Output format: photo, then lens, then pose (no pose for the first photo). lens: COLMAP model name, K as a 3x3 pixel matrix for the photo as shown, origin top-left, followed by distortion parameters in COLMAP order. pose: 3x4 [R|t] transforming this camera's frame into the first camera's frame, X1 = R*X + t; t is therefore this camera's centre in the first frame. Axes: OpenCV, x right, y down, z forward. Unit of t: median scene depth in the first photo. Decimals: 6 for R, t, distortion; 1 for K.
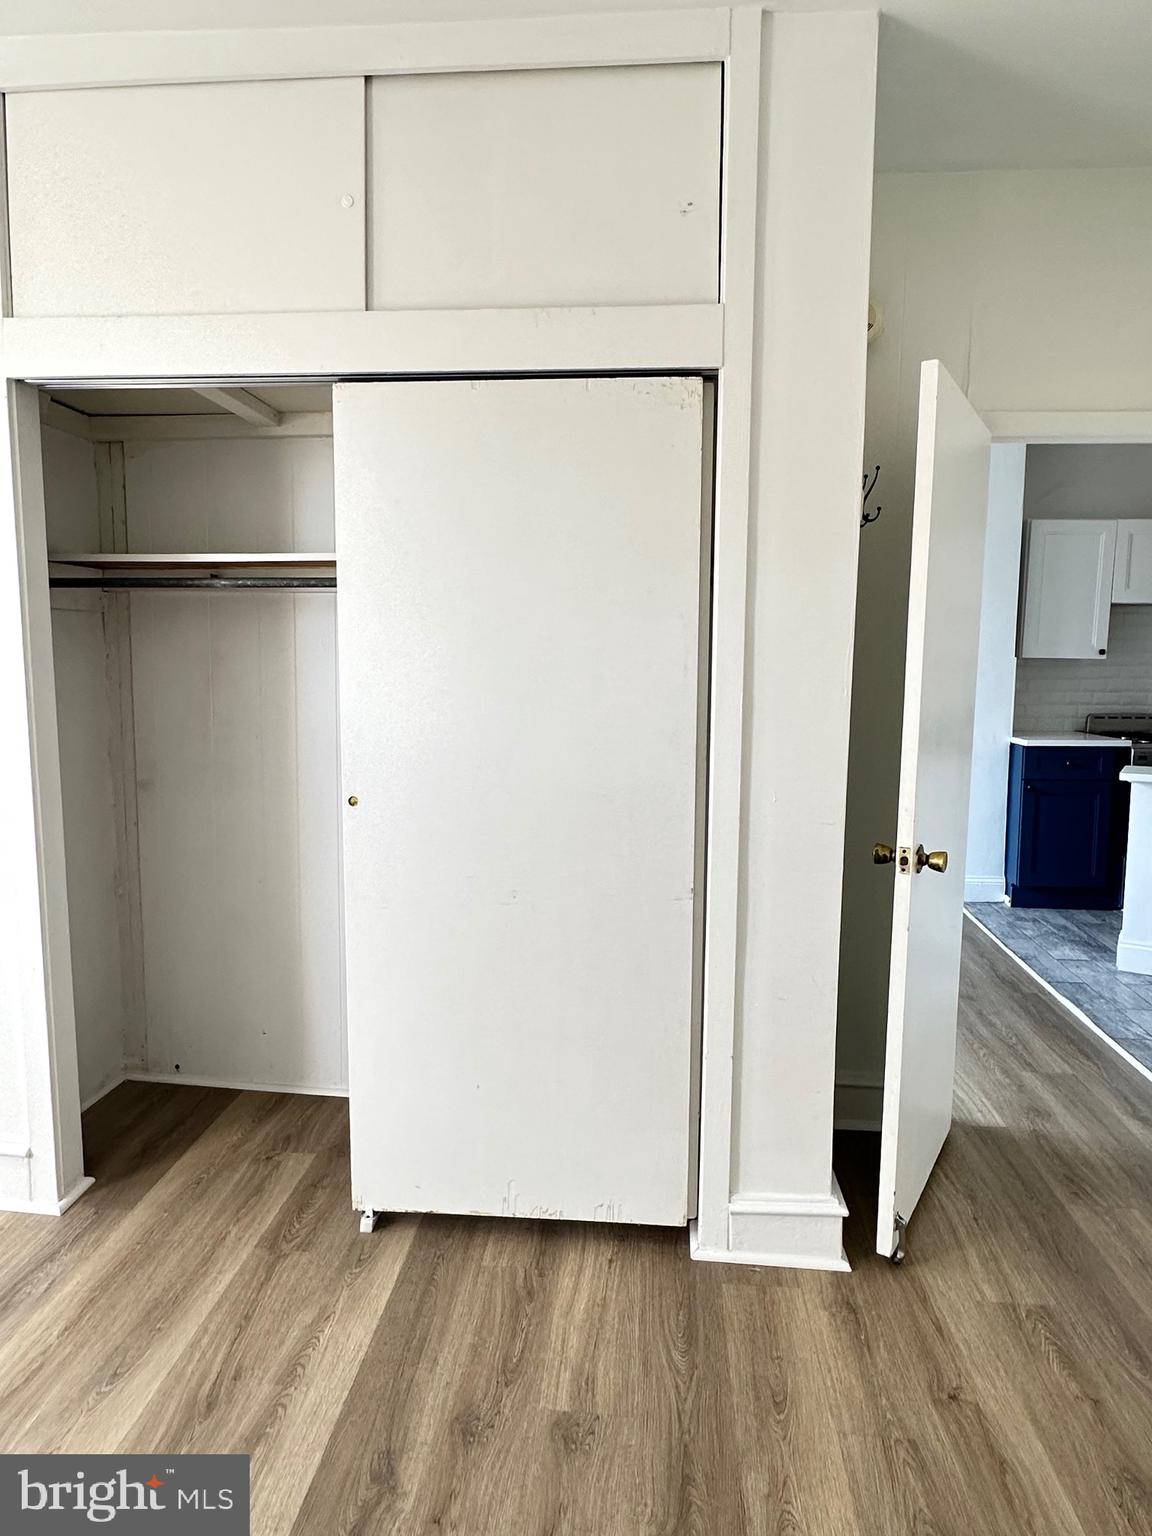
lens RADIAL K [[976.5, 0, 569.7], [0, 976.5, 772.2], [0, 0, 1]] dist [0.005807, -0.002001]
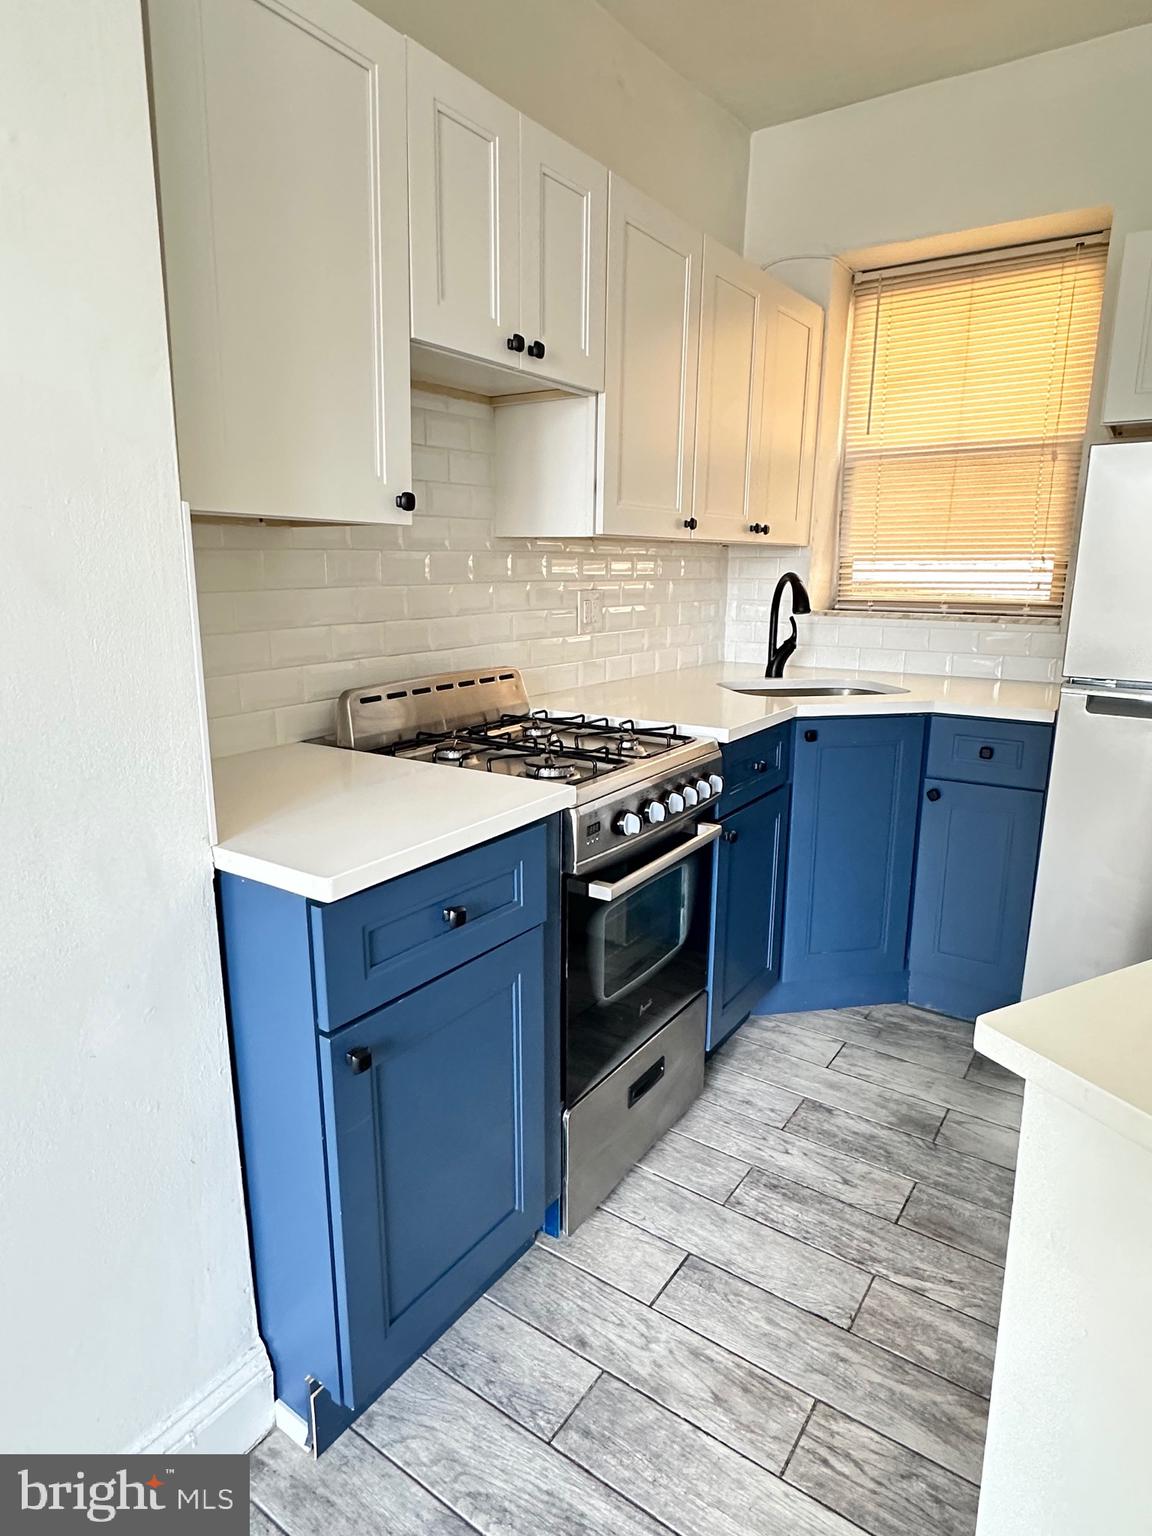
lens RADIAL K [[904.0, 0, 567.8], [0, 904.0, 768.0], [0, 0, 1]] dist [-0.004427, 0.001317]
pose [[0.493983, -0.193411, 0.847687, 0.725929], [0.098869, 0.981116, 0.166239, -0.193361], [-0.863832, 0.001691, 0.503777, 1.901260]]
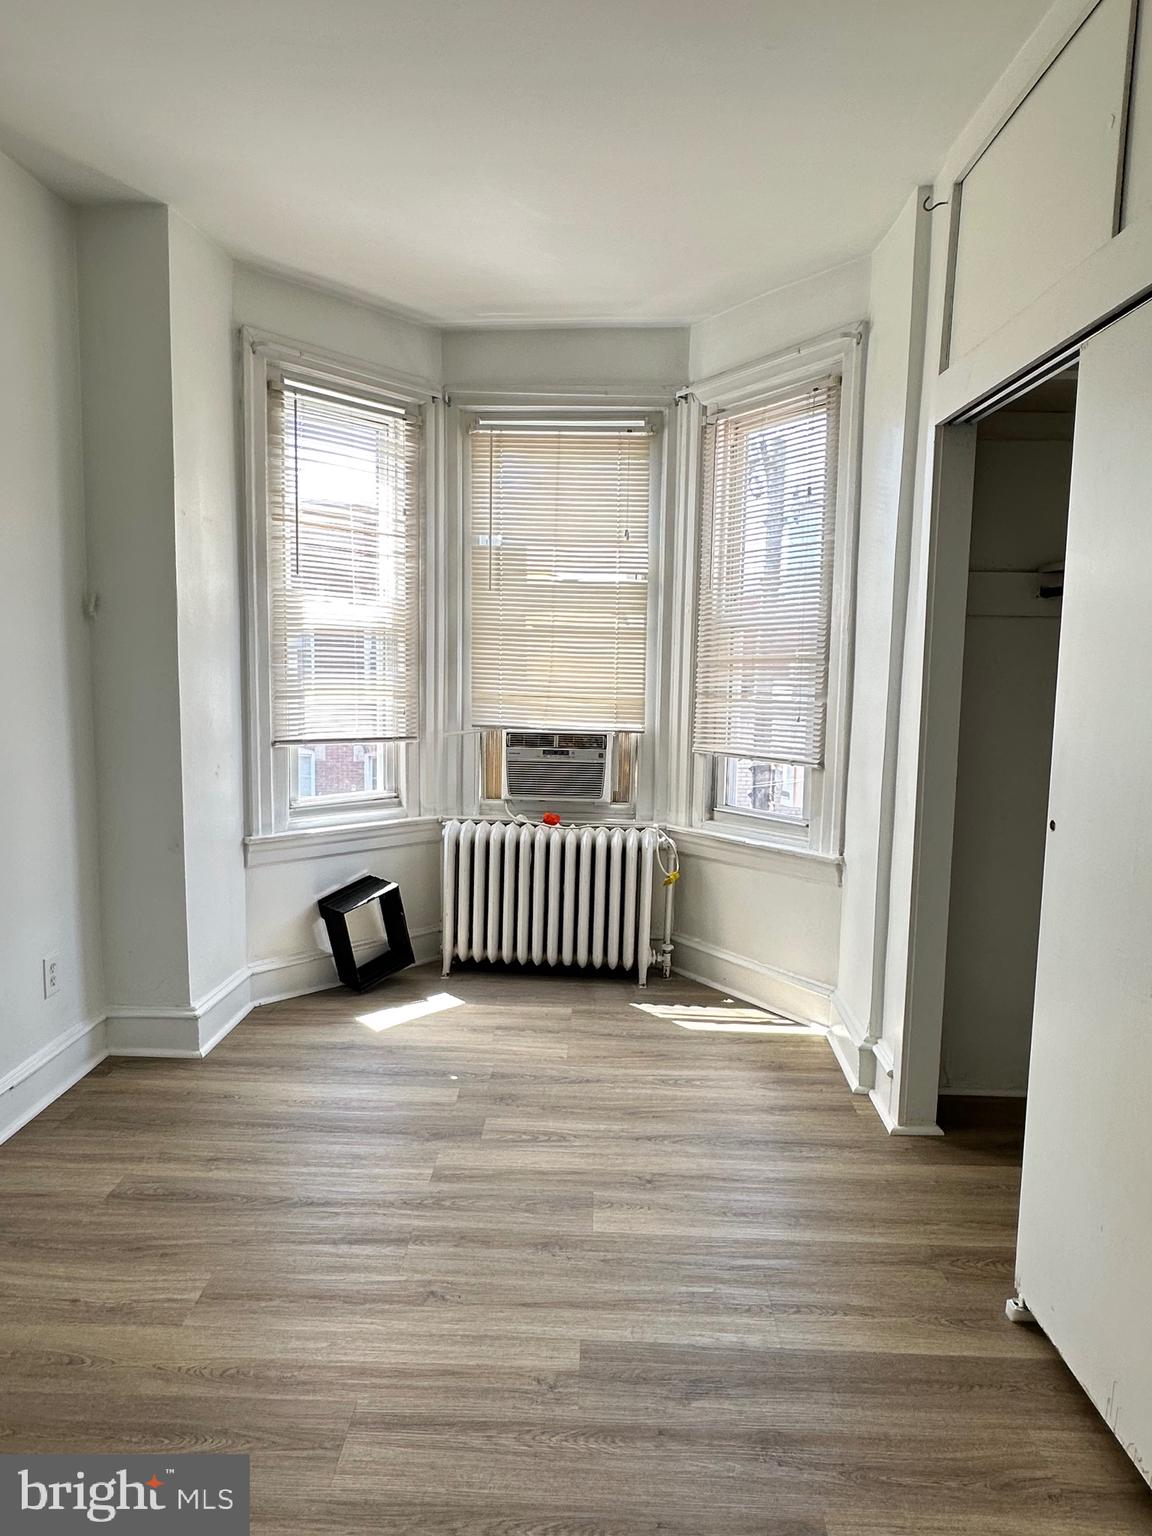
lens RADIAL K [[965.7, 0, 576.0], [0, 965.7, 768.0], [0, 0, 1]] dist [-0.000332, 0.000464]
pose [[0.058553, 0.112297, -0.991948, 0.596605], [-0.135416, 0.985362, 0.103558, -0.057075], [0.989057, 0.128262, 0.072903, 0.501841]]
